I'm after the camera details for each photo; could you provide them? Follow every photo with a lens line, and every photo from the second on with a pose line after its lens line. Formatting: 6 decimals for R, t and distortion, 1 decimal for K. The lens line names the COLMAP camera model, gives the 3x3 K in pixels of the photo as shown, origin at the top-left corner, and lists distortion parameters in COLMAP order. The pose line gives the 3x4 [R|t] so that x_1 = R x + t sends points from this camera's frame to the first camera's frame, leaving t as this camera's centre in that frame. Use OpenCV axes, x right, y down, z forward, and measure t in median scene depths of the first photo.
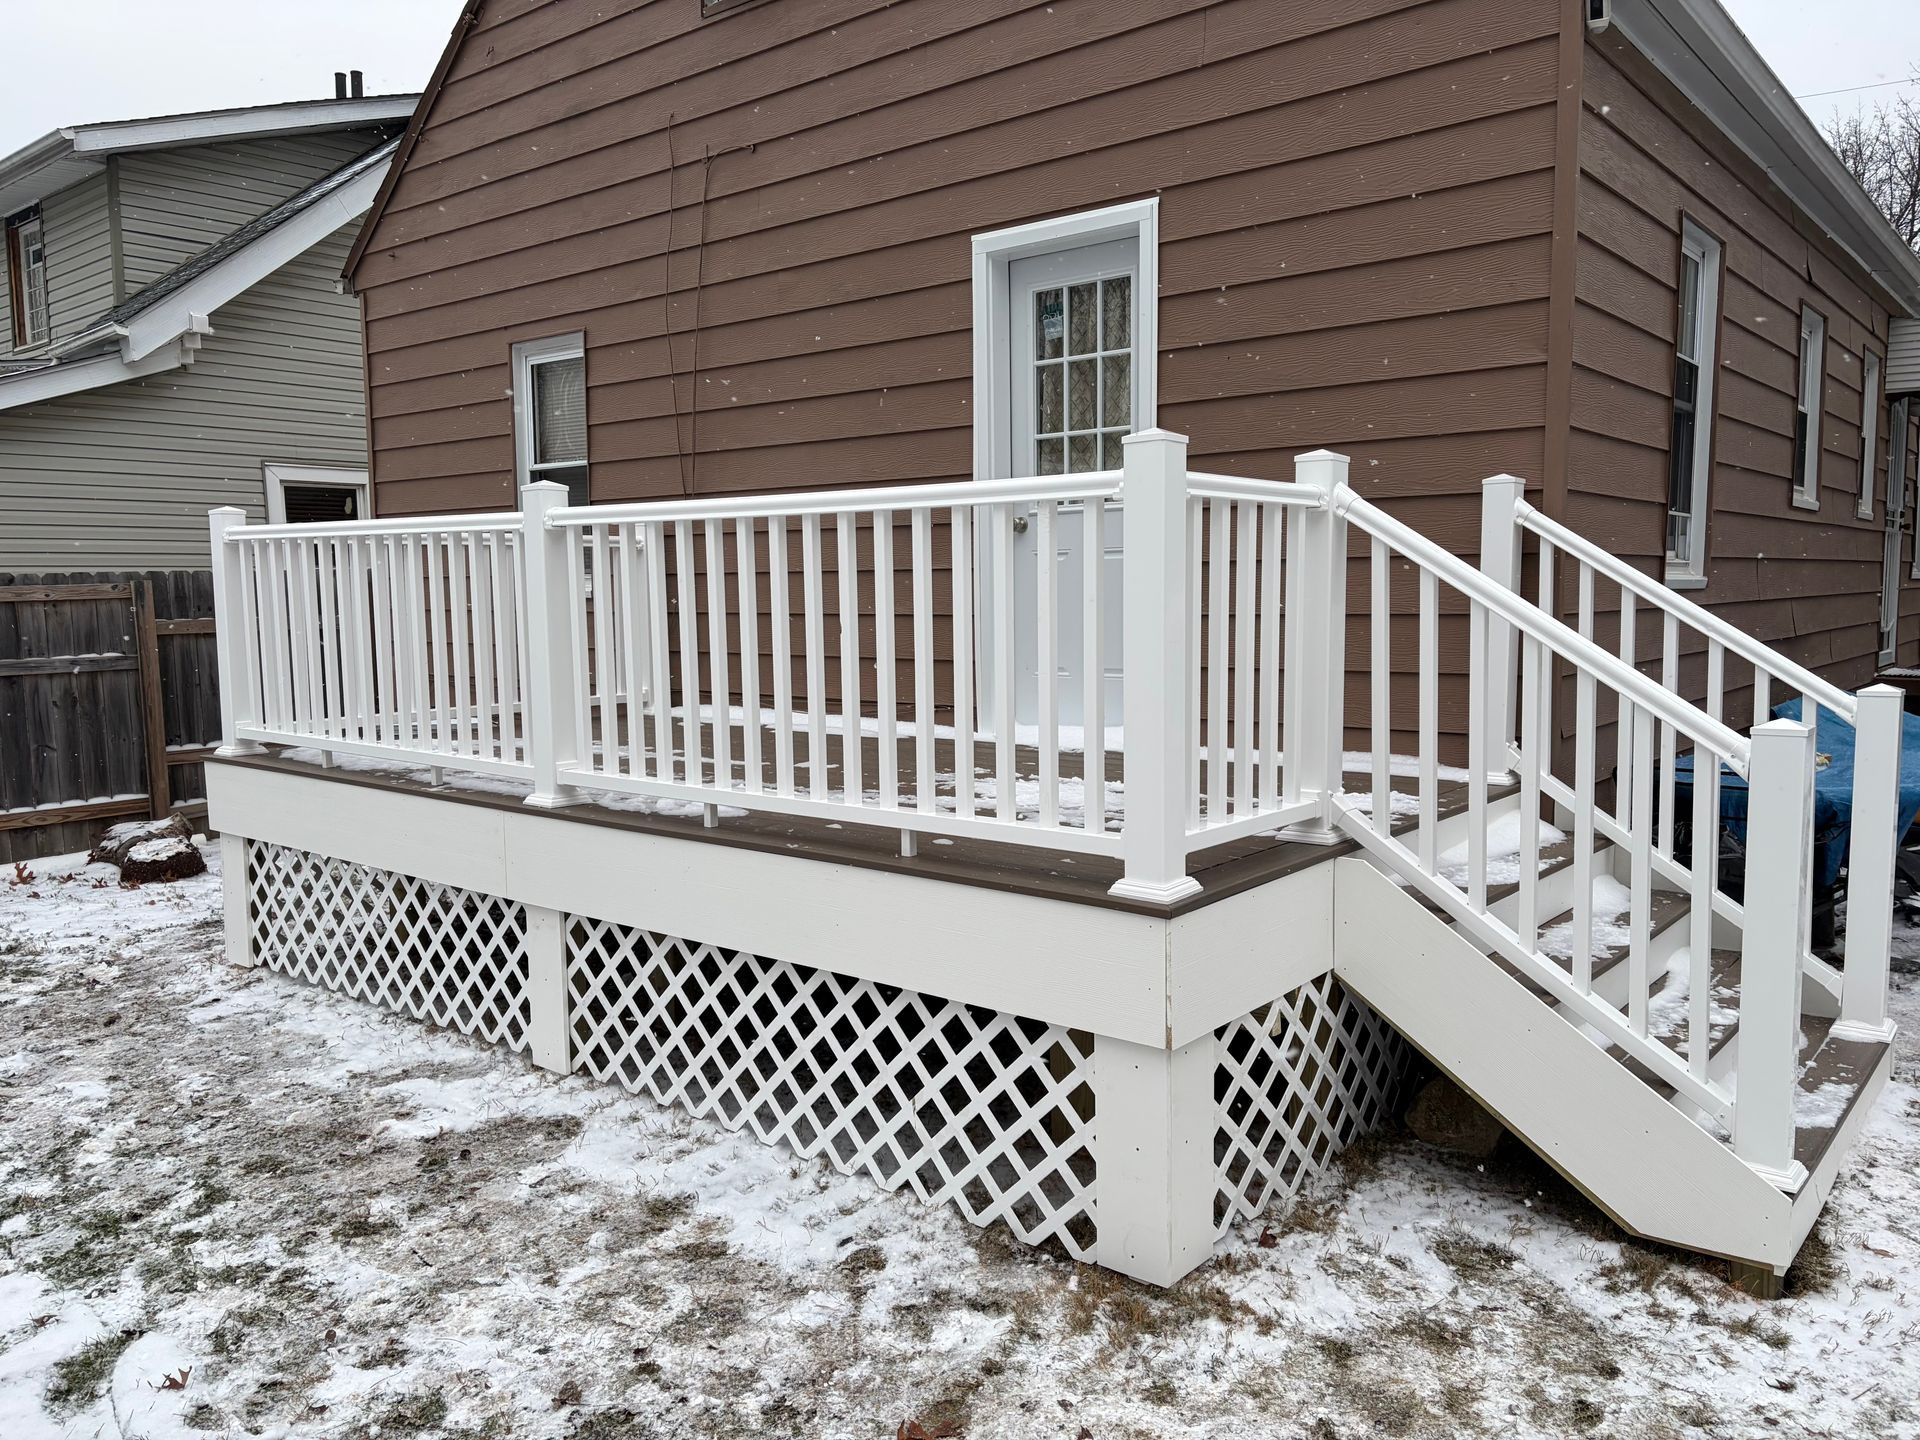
lens RADIAL K [[1448.1, 0, 969.9], [0, 1448.1, 723.2], [0, 0, 1]] dist [0.019608, -0.003190]
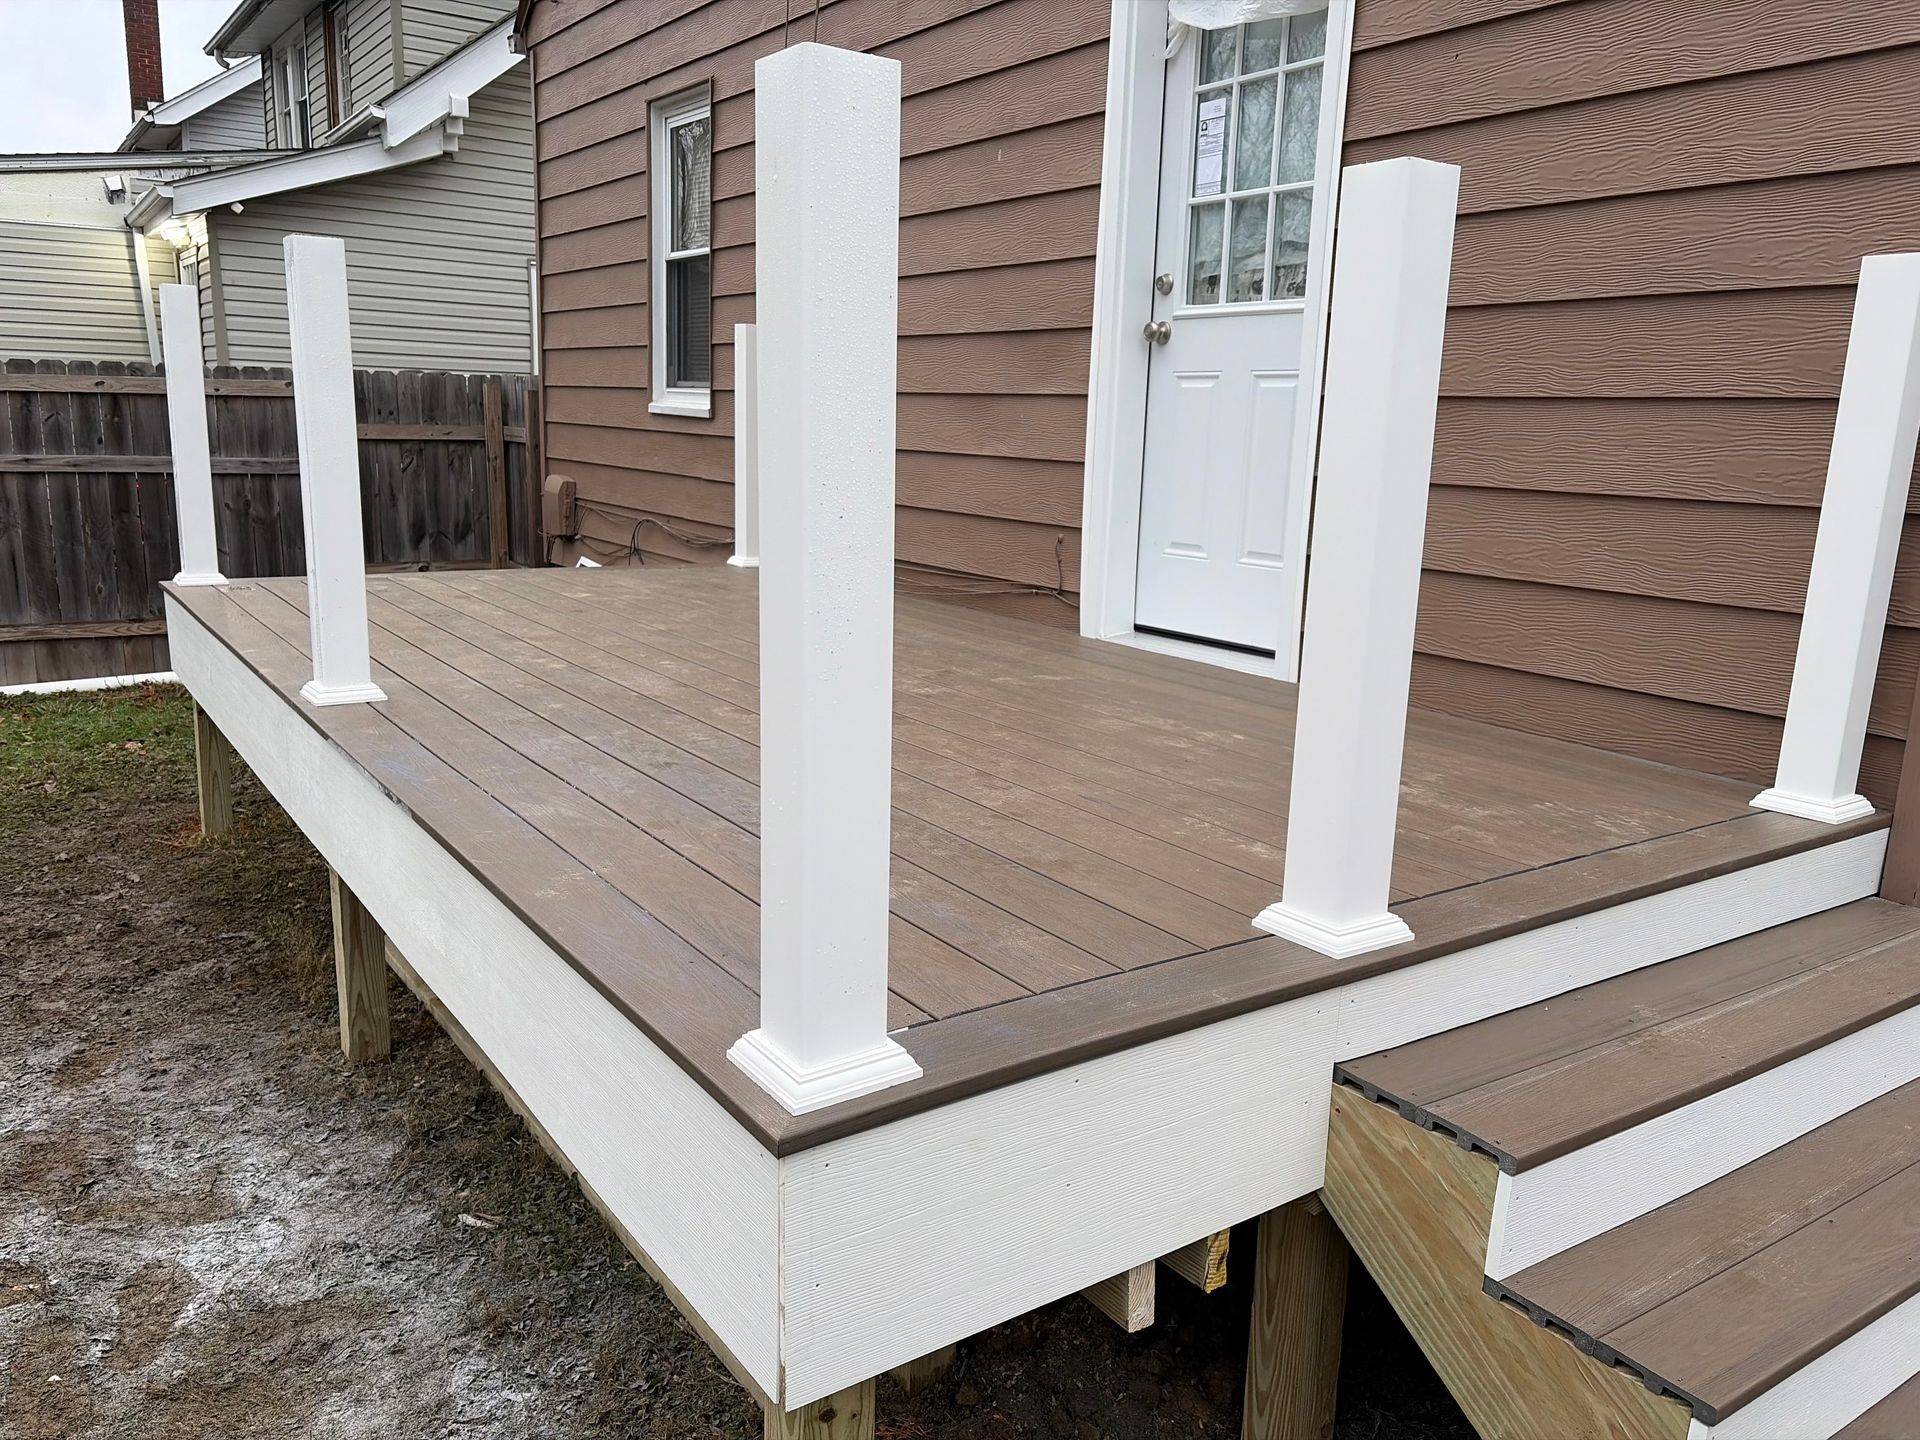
lens RADIAL K [[1432.8, 0, 934.9], [0, 1432.8, 745.4], [0, 0, 1]] dist [0.059680, -0.049429]
pose [[0.957875, 0.100379, -0.269073, 0.165714], [-0.064009, 0.987981, 0.140703, -0.036090], [0.279962, -0.117553, 0.952787, 0.327423]]
